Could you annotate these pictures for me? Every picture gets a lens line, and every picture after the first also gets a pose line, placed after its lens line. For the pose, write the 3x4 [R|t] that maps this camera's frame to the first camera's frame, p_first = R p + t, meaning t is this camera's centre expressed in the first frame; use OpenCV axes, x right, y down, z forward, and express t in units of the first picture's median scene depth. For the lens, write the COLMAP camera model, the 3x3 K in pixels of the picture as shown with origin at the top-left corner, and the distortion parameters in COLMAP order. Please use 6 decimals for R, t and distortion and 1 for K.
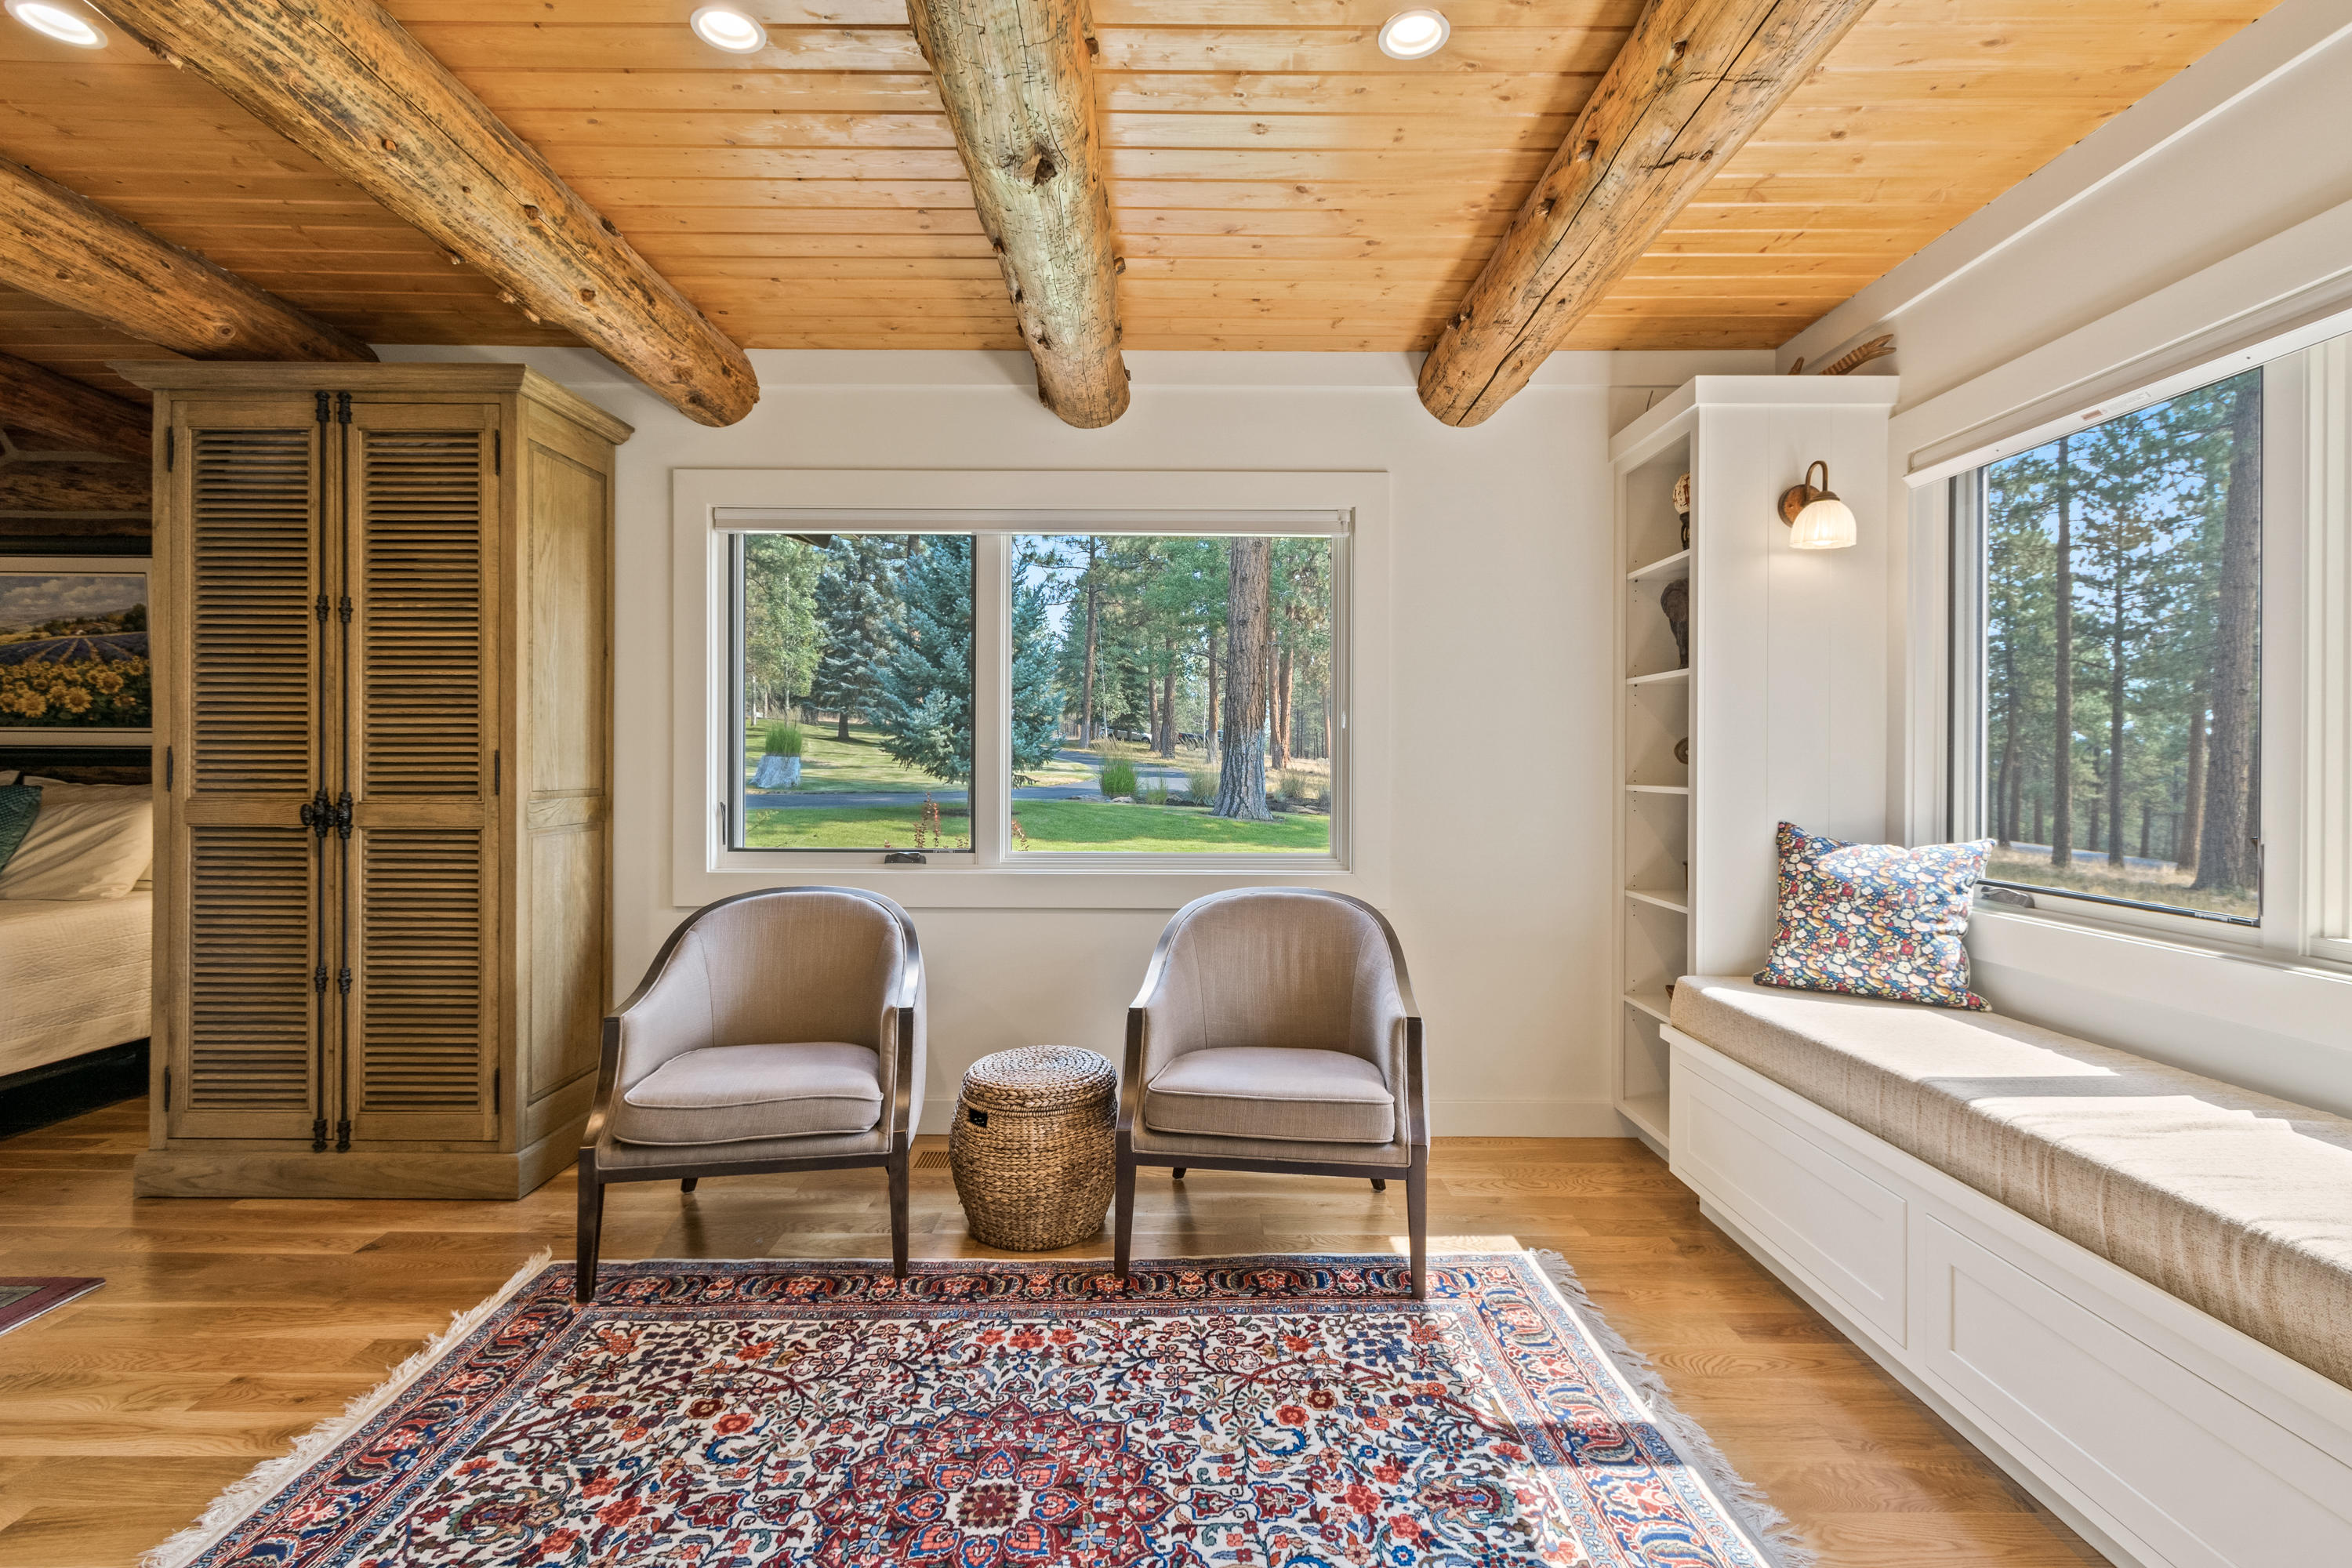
lens RADIAL K [[1063.7, 0, 1177.8], [0, 1063.7, 763.8], [0, 0, 1]] dist [0.000746, -0.000336]
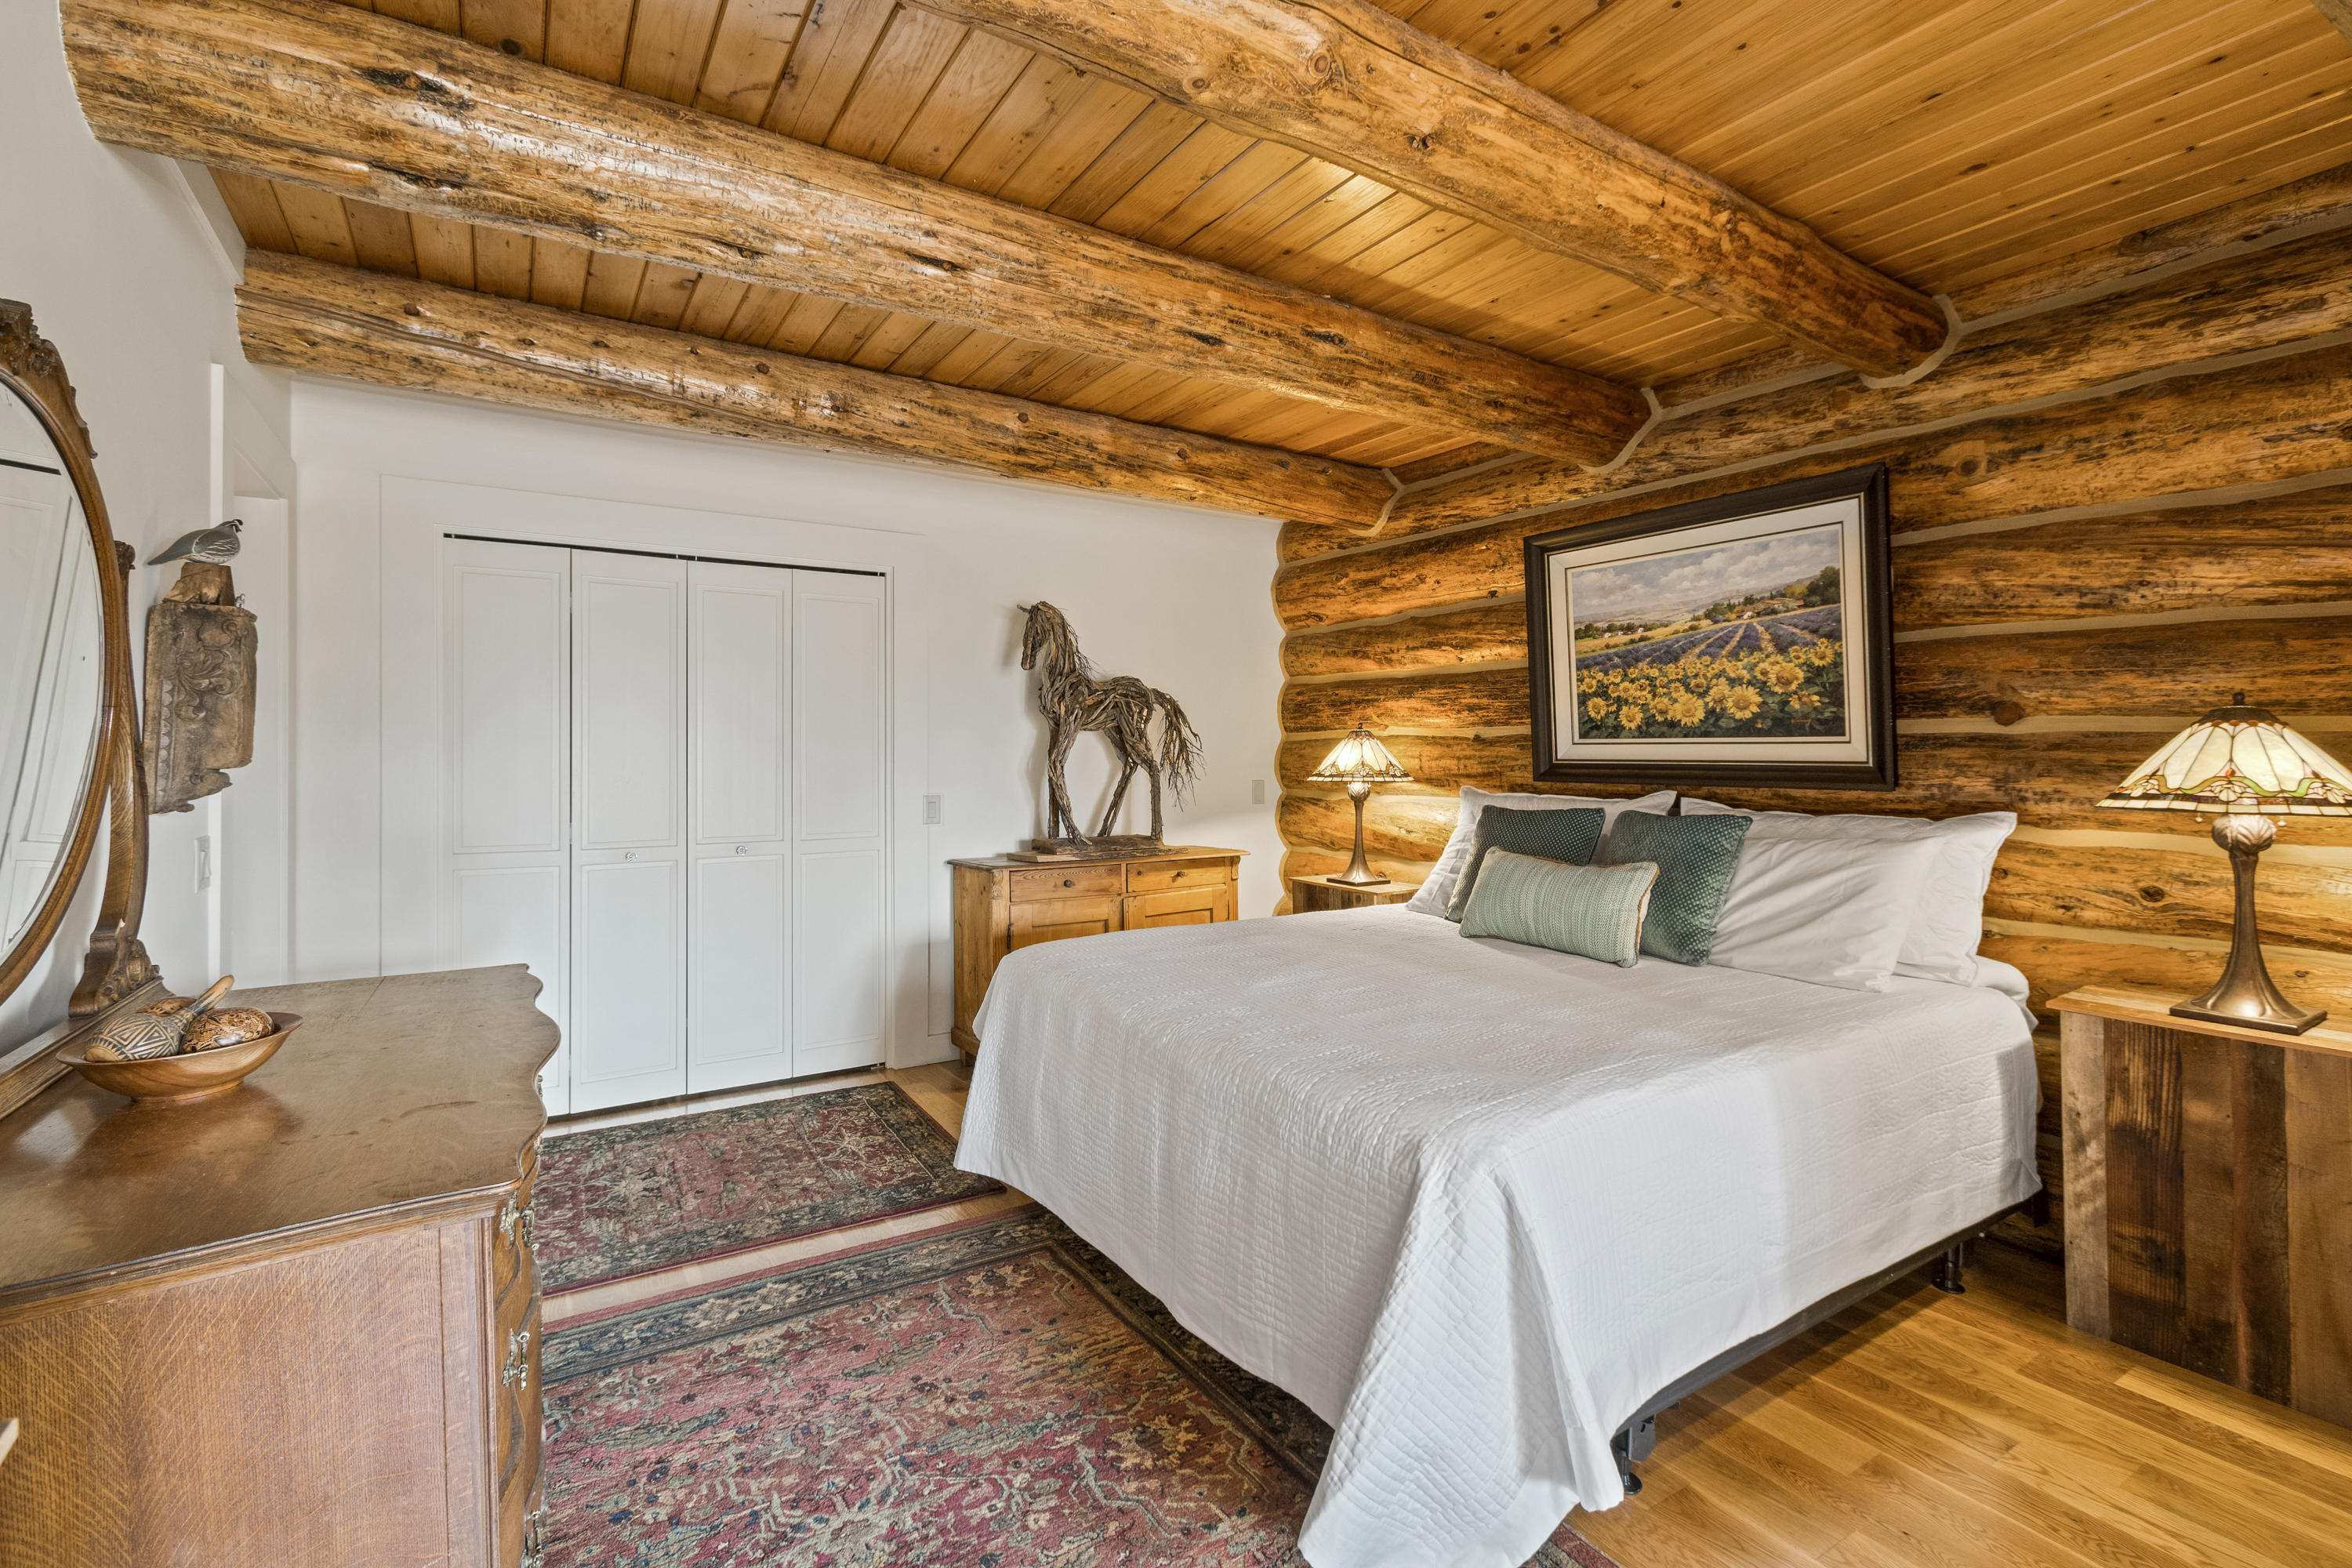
lens RADIAL K [[1062.7, 0, 1171.1], [0, 1062.7, 750.4], [0, 0, 1]] dist [0.002102, -0.000101]
pose [[0.524848, -0.006018, -0.851175, -1.113188], [0.001917, 0.999981, -0.005889, -0.039488], [0.851194, 0.001459, 0.524850, 0.437344]]
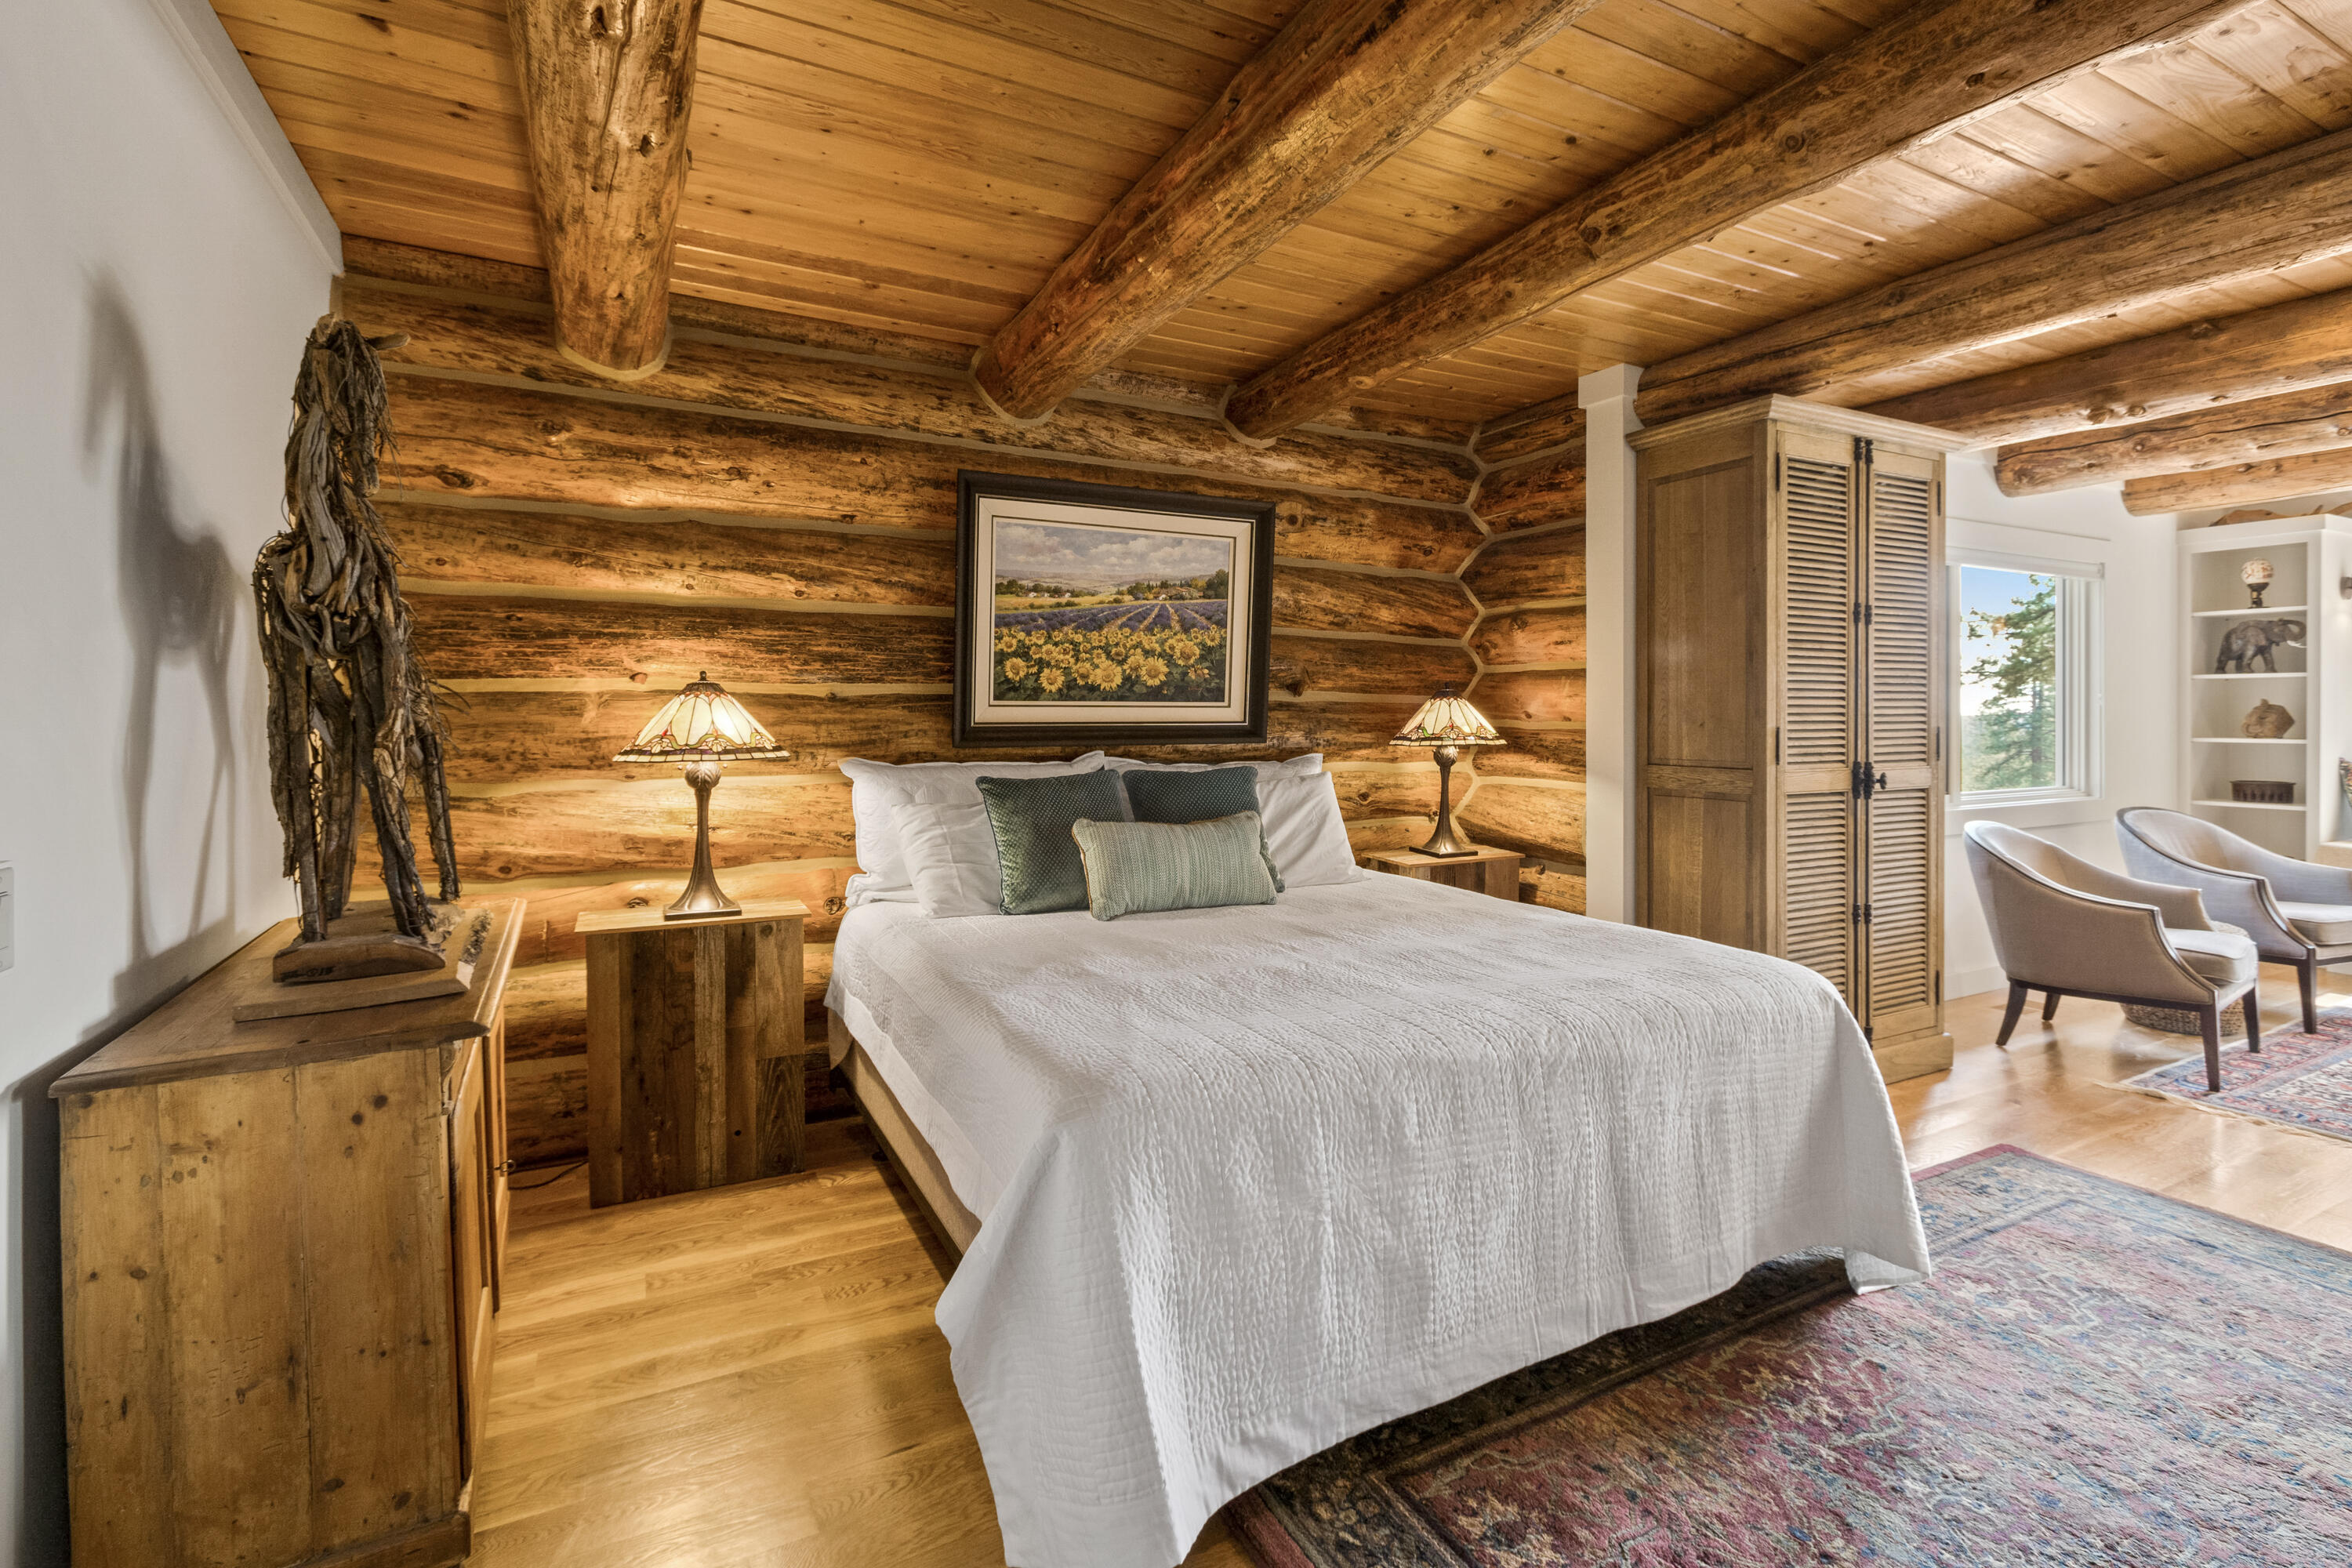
lens RADIAL K [[1091.7, 0, 1175.7], [0, 1091.7, 716.7], [0, 0, 1]] dist [0.002396, 0.000199]
pose [[0.888082, -0.007480, 0.459625, -2.731249], [0.006380, 0.999972, 0.003946, -0.047209], [-0.459641, -0.000572, 0.888104, 0.311482]]
